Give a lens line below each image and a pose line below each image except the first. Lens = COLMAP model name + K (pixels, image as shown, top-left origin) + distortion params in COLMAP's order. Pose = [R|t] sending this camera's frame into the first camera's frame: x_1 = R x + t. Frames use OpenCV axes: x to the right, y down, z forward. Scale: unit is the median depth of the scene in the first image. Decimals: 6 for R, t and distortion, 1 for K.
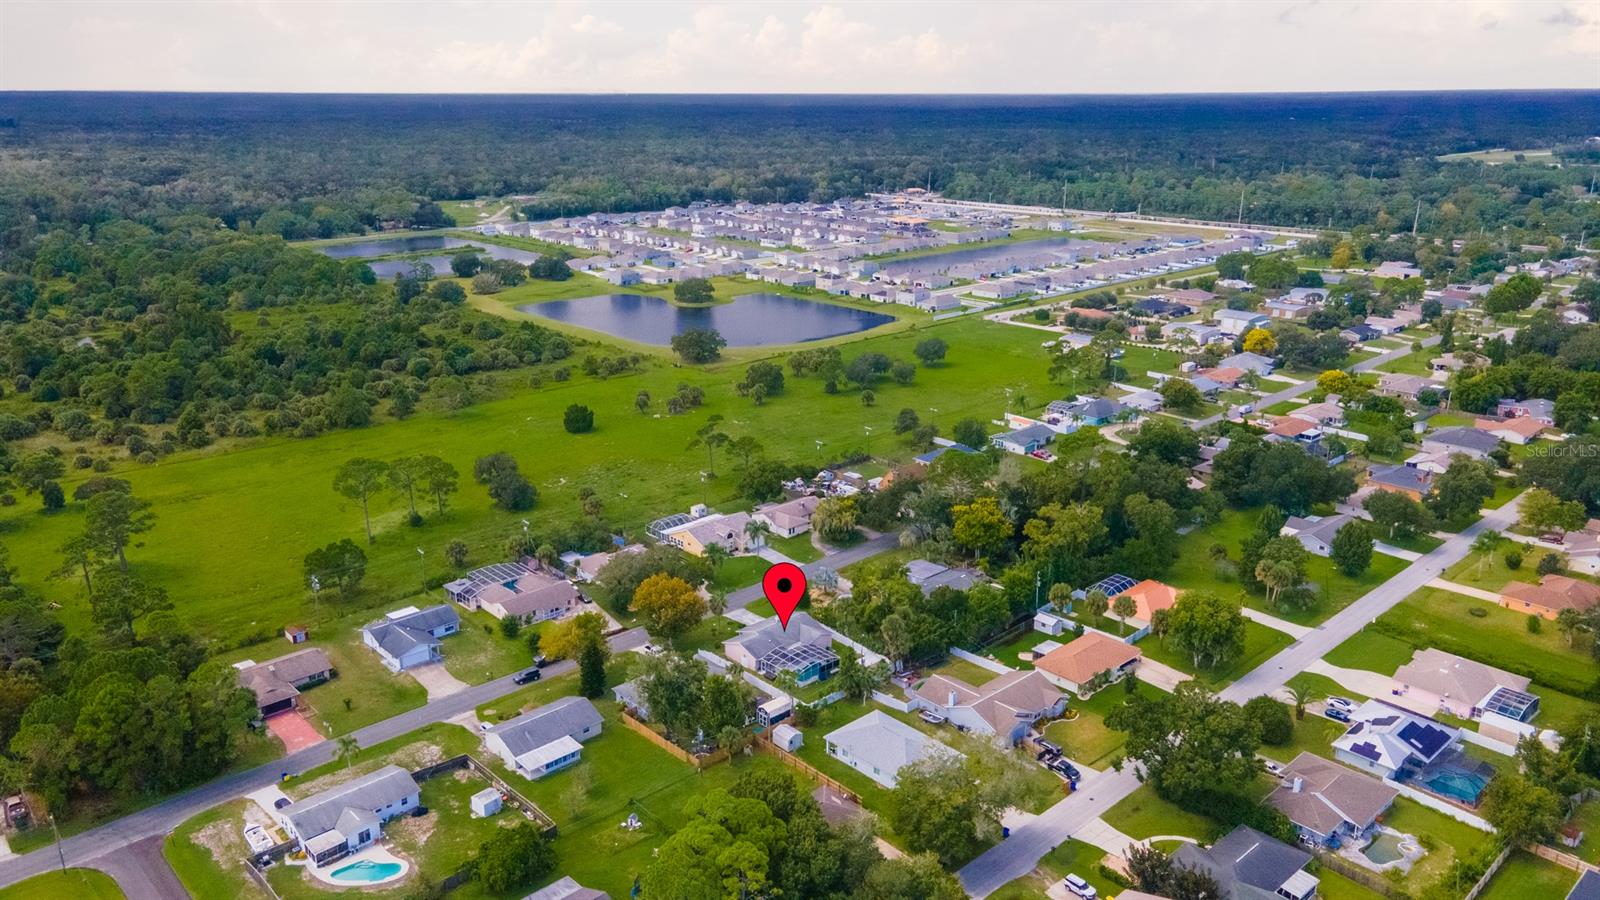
lens RADIAL K [[1161.7, 0, 795.0], [0, 1161.7, 447.5], [0, 0, 1]] dist [0.023505, 0.047598]
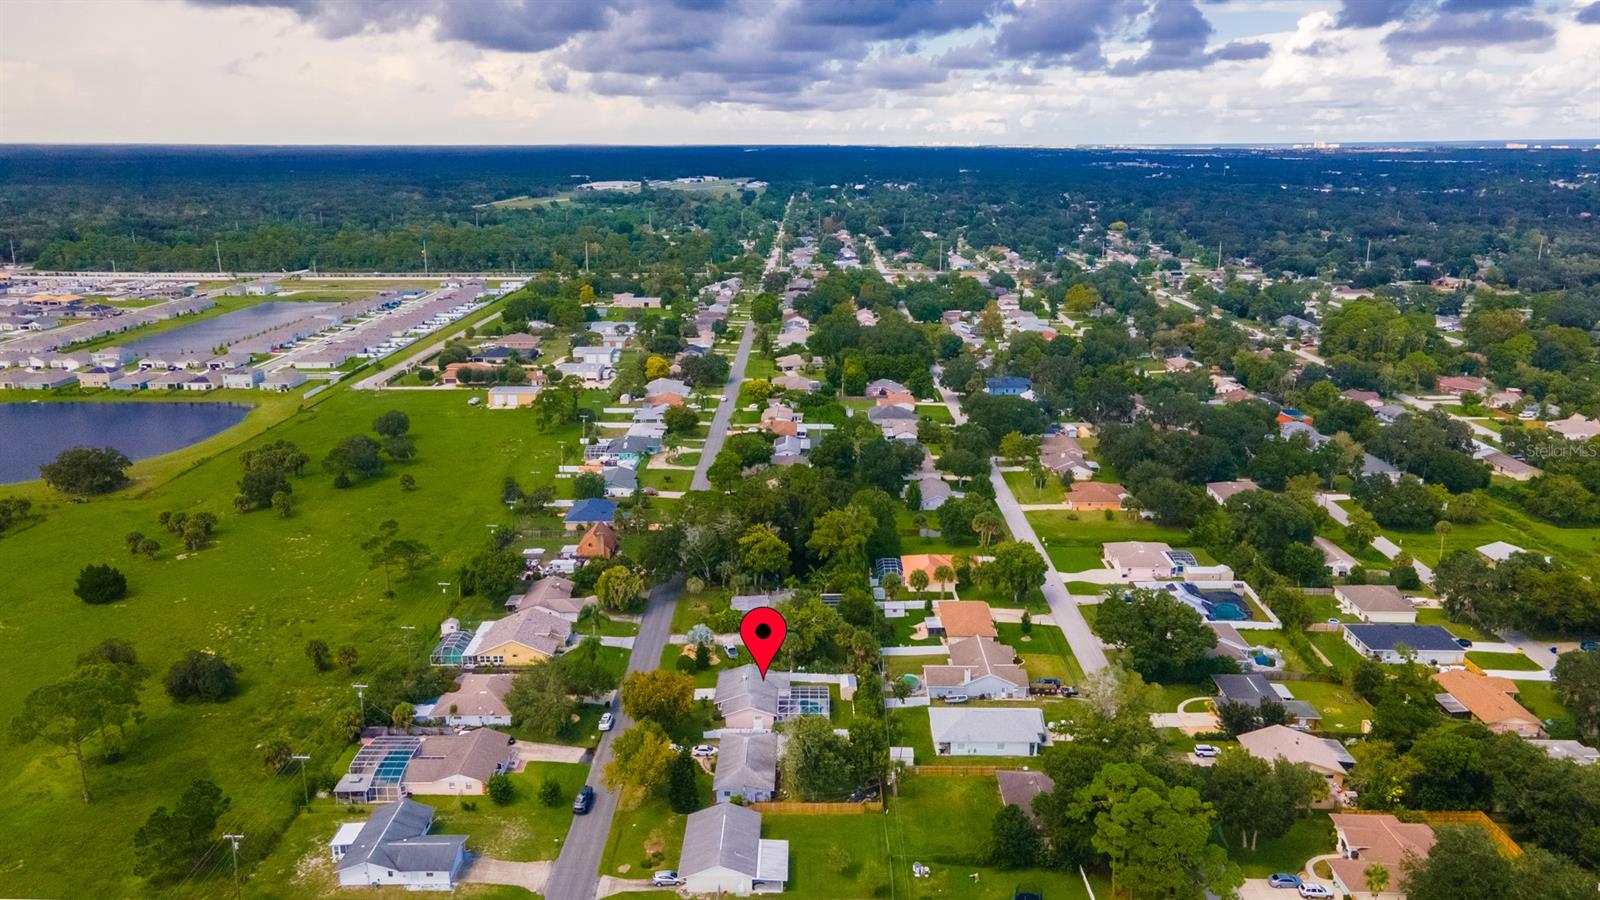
lens RADIAL K [[1161.7, 0, 795.0], [0, 1161.7, 447.5], [0, 0, 1]] dist [0.023505, 0.047598]
pose [[0.699844, -0.186504, 0.689517, -0.477776], [0.214707, 0.975596, 0.045961, -0.061677], [-0.681263, 0.115878, 0.722809, 0.164936]]
